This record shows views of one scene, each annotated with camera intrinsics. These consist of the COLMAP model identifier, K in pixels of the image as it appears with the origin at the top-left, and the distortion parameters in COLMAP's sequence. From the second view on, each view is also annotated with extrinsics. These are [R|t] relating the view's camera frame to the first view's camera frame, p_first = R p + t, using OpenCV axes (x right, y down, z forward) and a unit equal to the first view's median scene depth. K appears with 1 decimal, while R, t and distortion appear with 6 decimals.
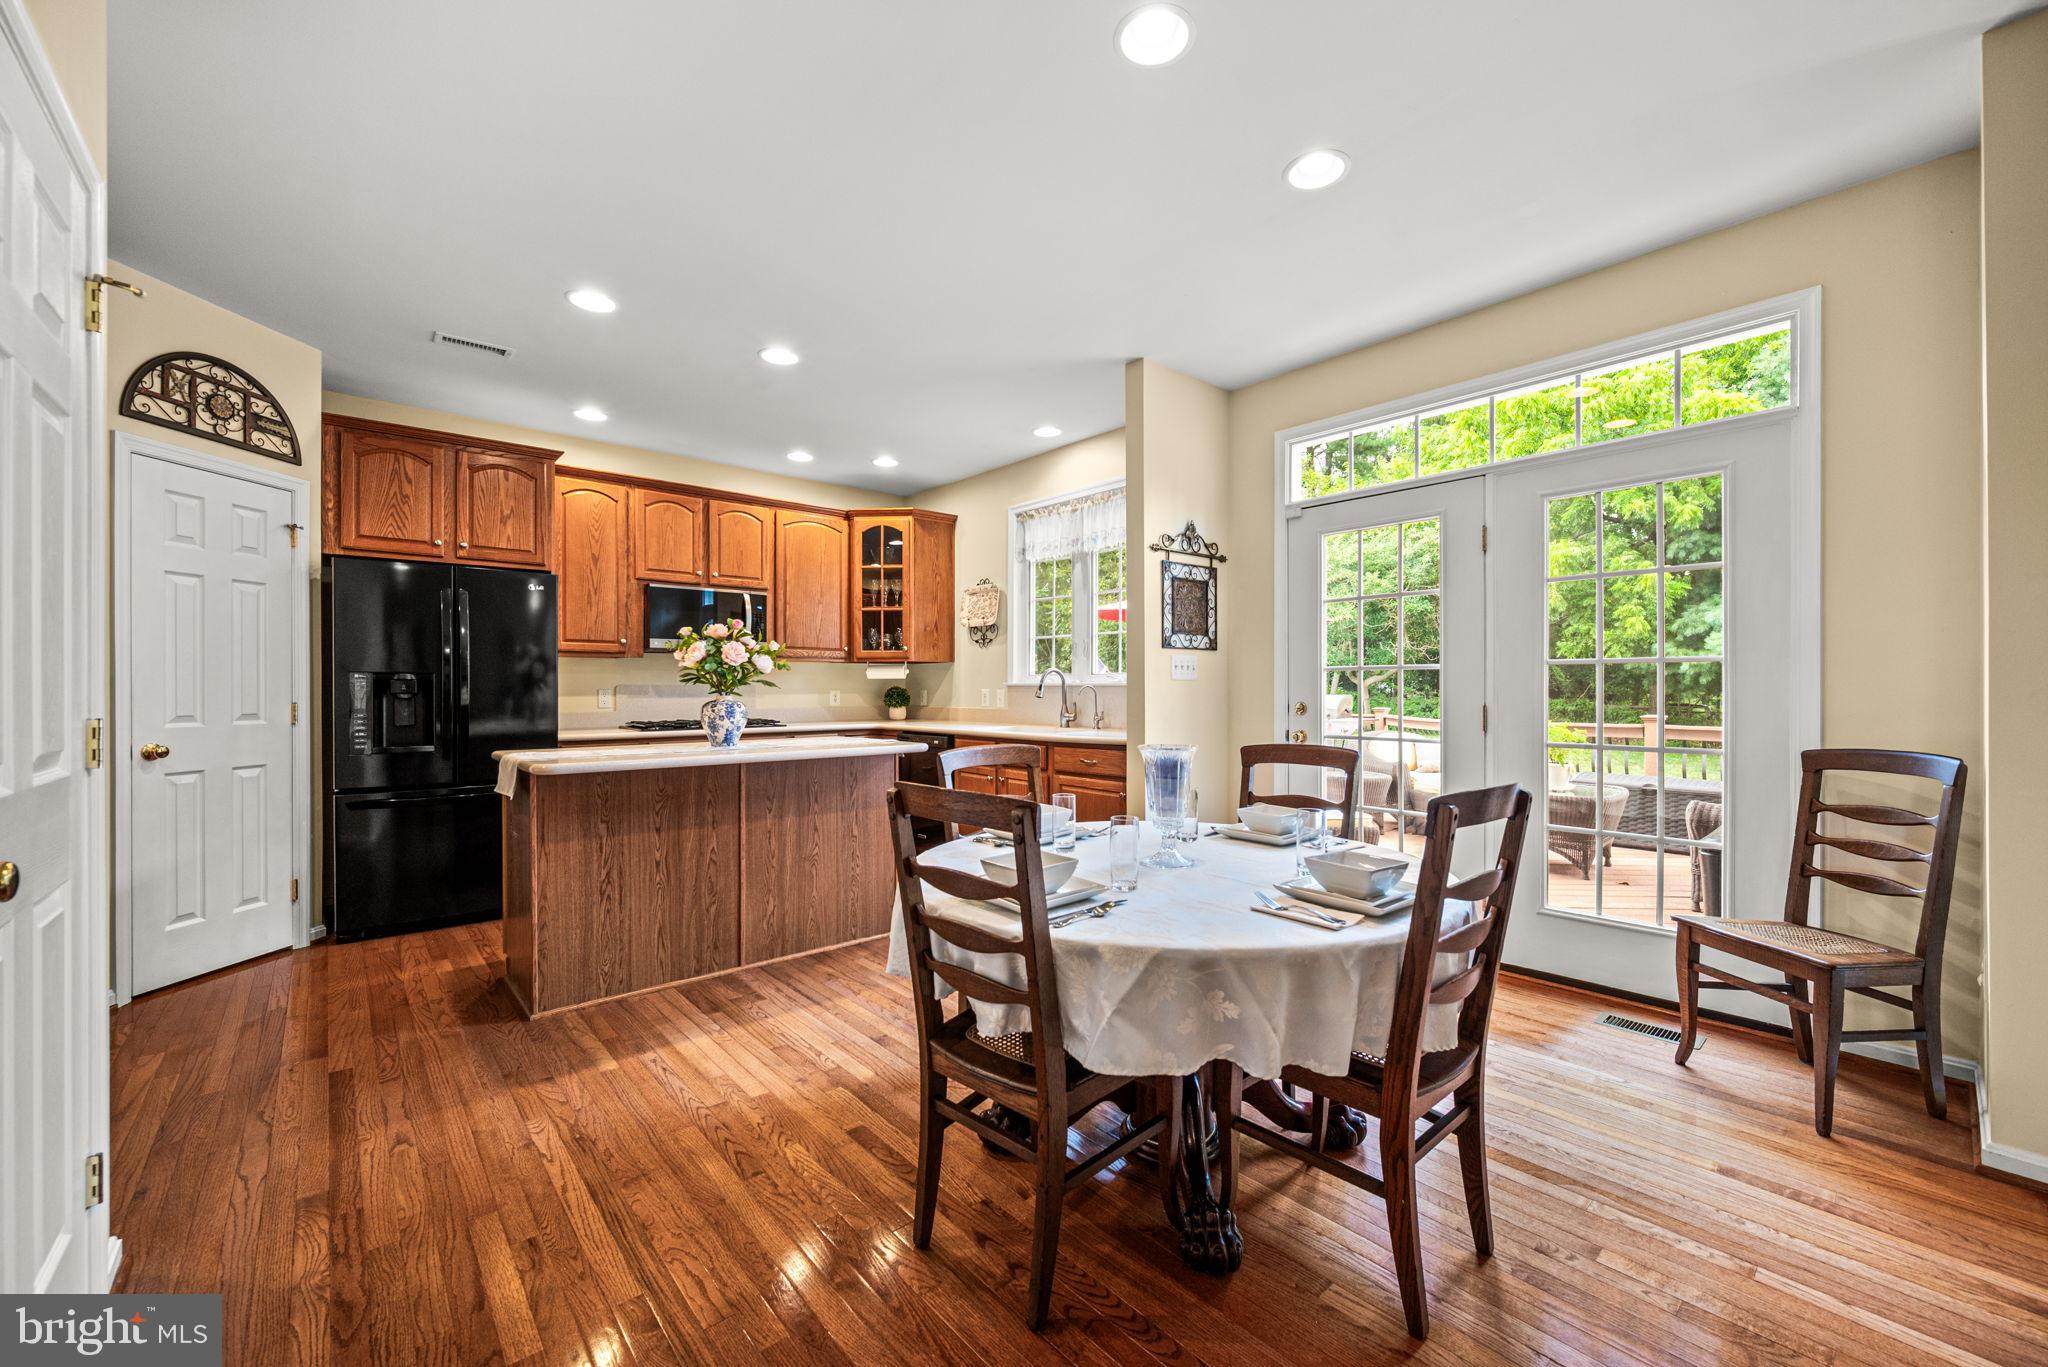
lens RADIAL K [[792.4, 0, 1010.0], [0, 792.4, 695.6], [0, 0, 1]] dist [-0.007602, -0.000371]
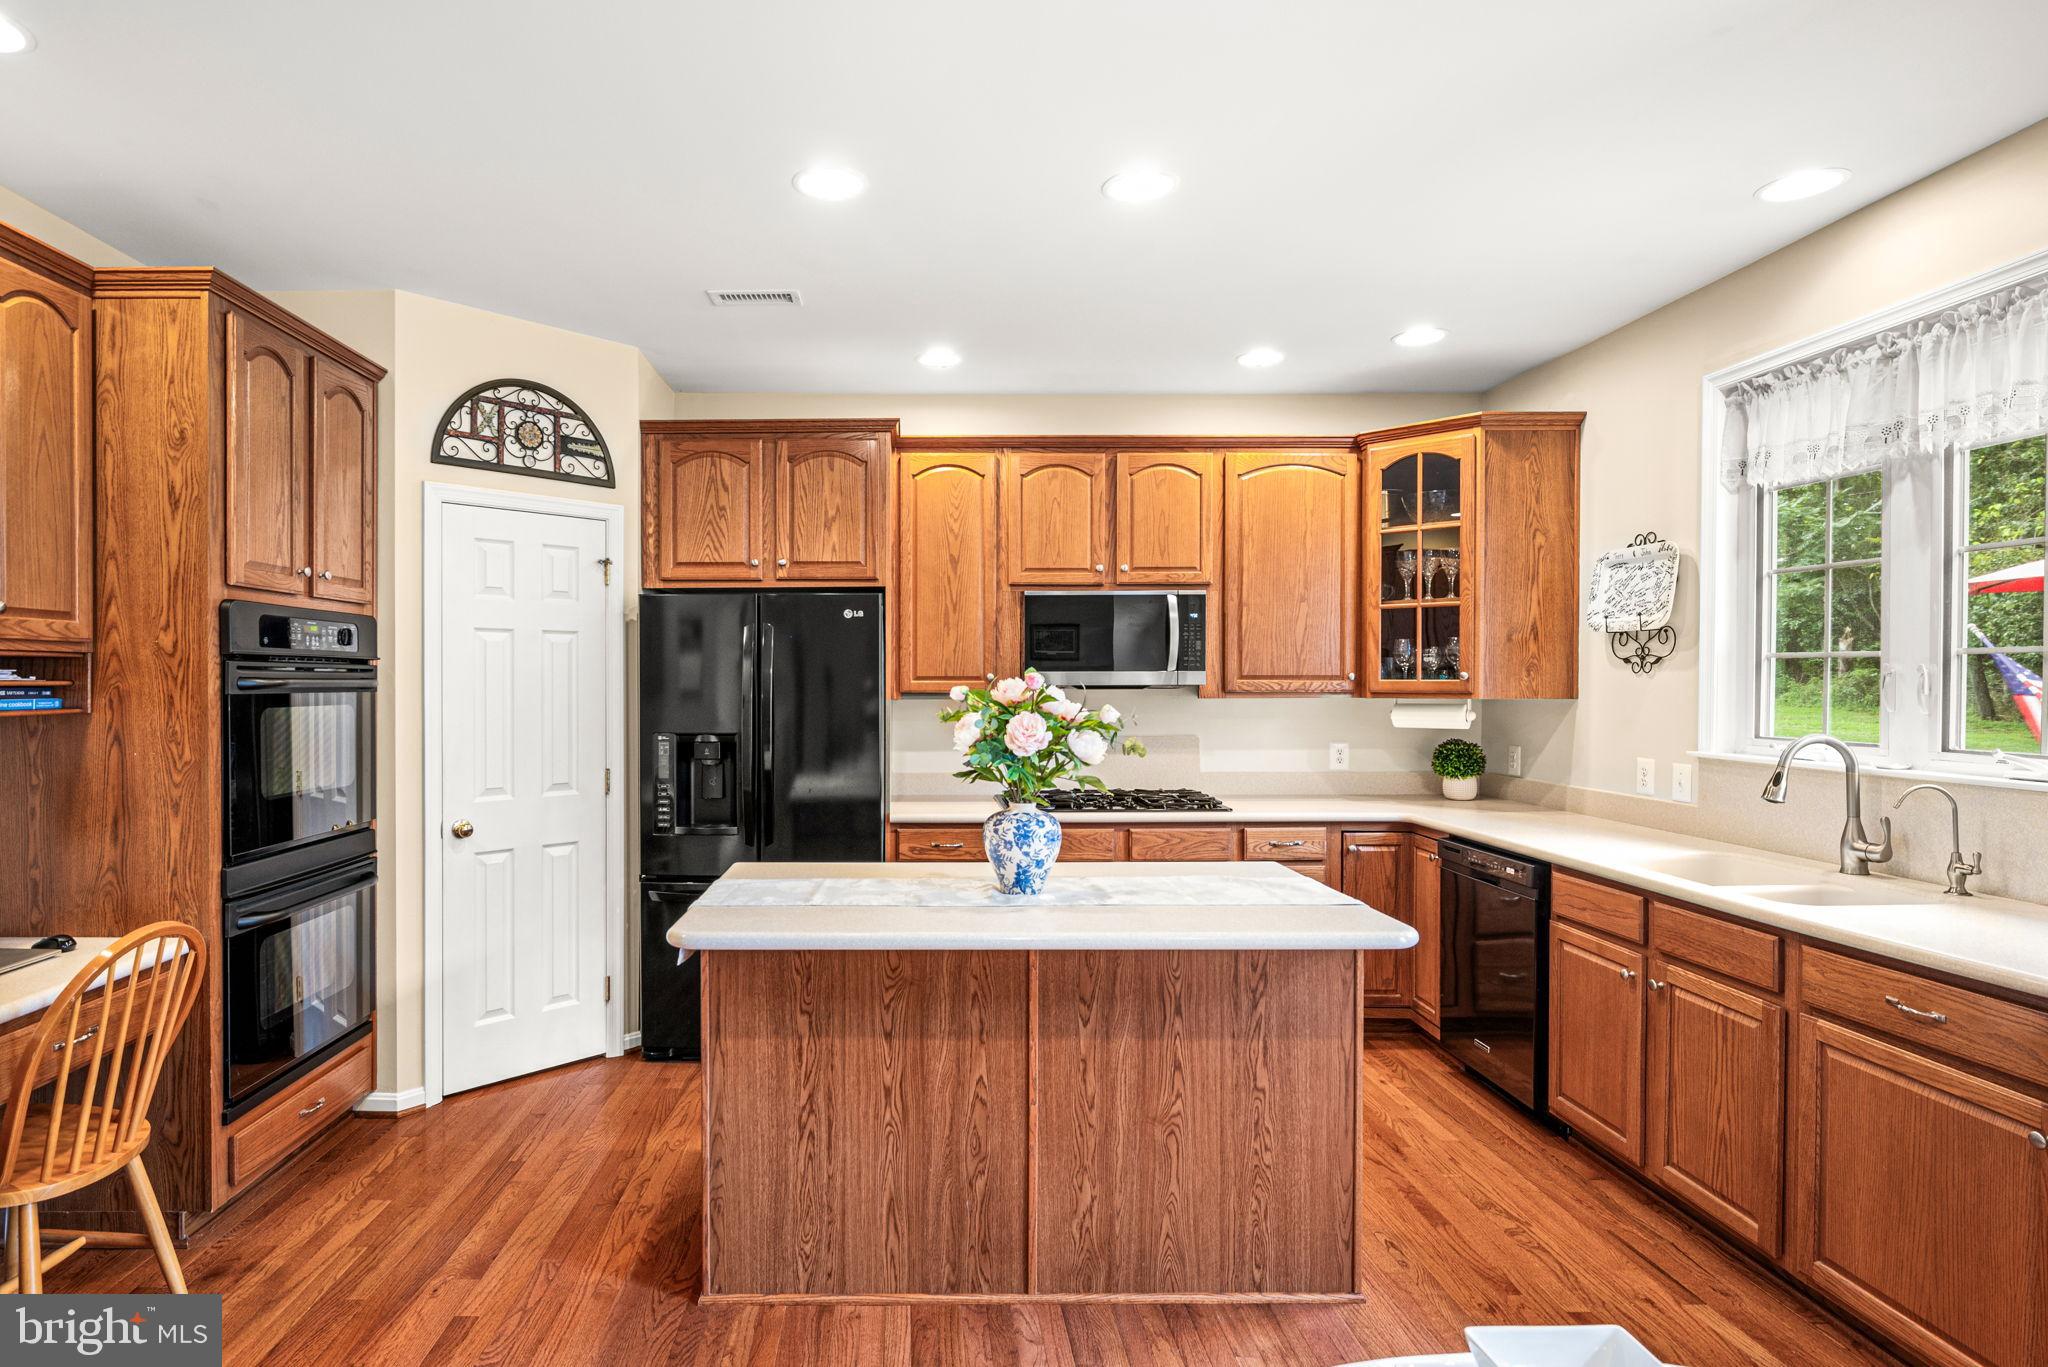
lens RADIAL K [[1037.6, 0, 906.8], [0, 1037.6, 691.3], [0, 0, 1]] dist [-0.007750, 0.001165]
pose [[0.757976, 0.007000, -0.652245, 0.061420], [-0.006470, 0.999974, 0.003214, -0.076676], [0.652251, 0.001784, 0.758001, 0.346528]]
